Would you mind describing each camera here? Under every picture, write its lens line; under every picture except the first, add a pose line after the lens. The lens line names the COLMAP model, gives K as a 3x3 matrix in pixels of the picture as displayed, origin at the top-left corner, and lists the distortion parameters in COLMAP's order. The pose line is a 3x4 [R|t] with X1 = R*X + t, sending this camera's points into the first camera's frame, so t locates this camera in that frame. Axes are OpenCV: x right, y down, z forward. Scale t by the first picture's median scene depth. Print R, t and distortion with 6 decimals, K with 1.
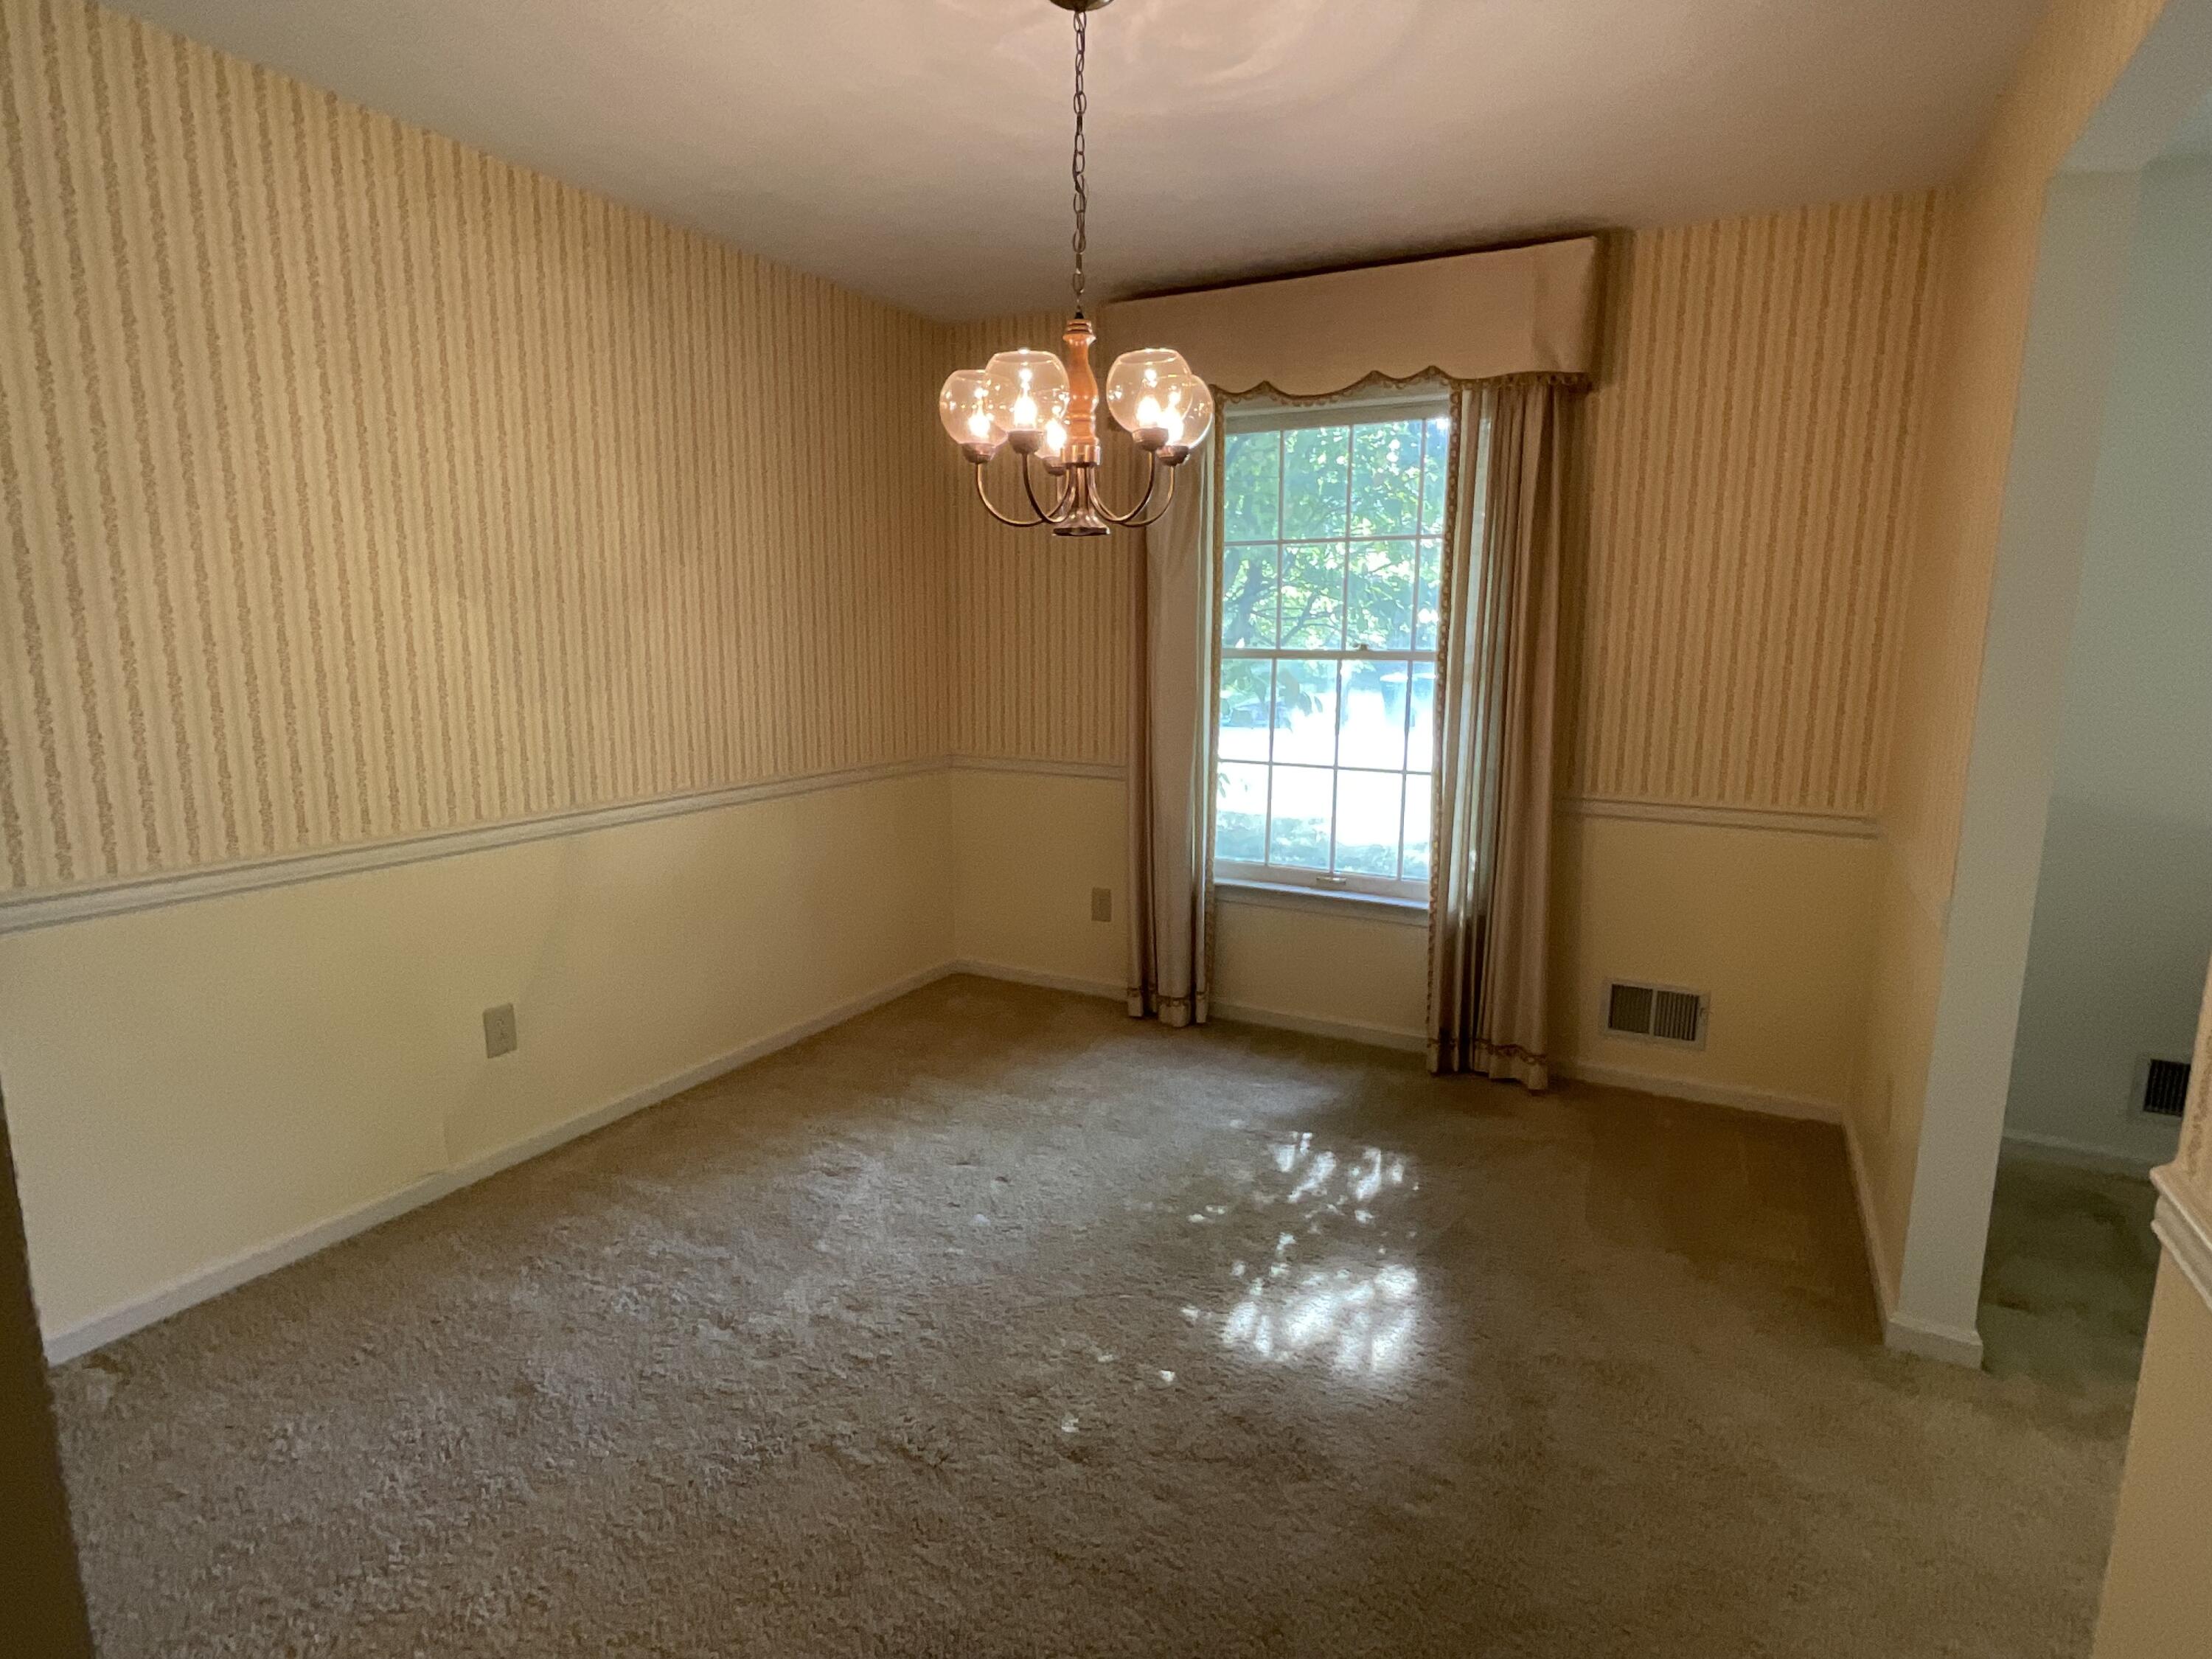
lens RADIAL K [[1181.4, 0, 1106.0], [0, 1181.4, 829.5], [0, 0, 1]] dist [0.026543, -0.011522]
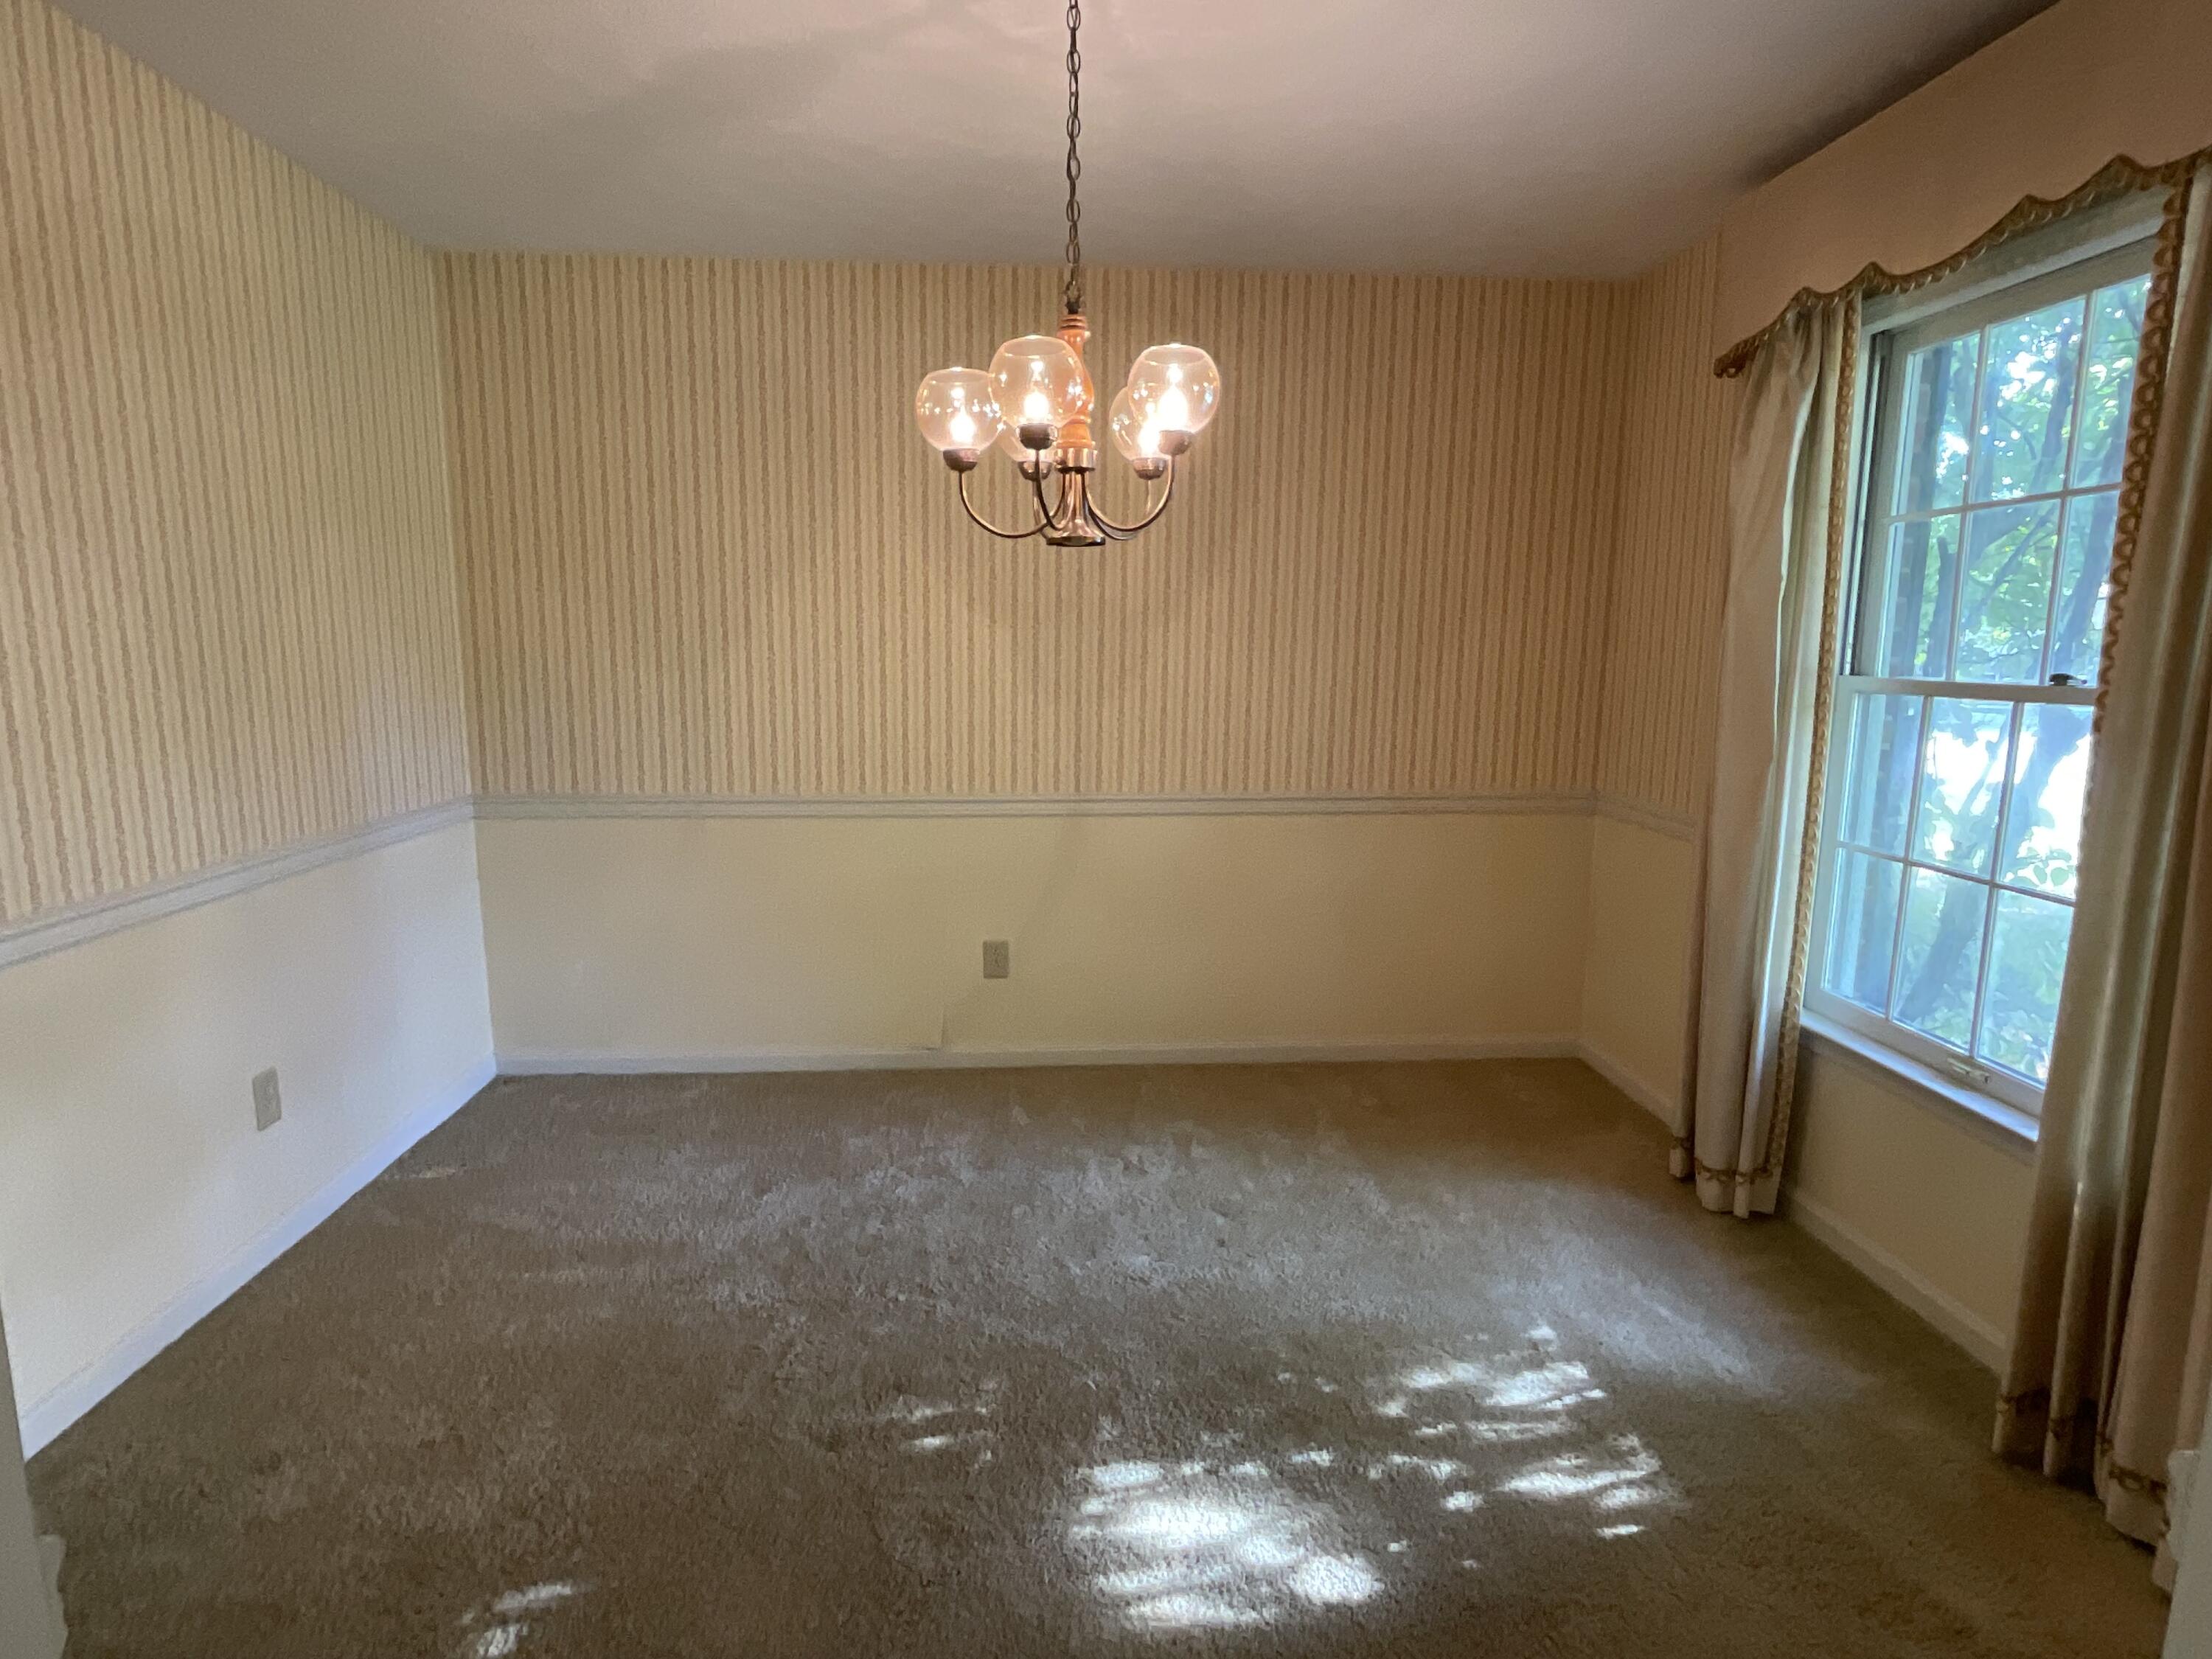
lens RADIAL K [[1181.4, 0, 1106.0], [0, 1181.4, 829.5], [0, 0, 1]] dist [0.026543, -0.011522]
pose [[0.526490, 0.133563, -0.839624, 0.589914], [-0.148579, 0.986839, 0.063815, -0.066163], [0.837098, 0.091152, 0.539406, 0.394840]]
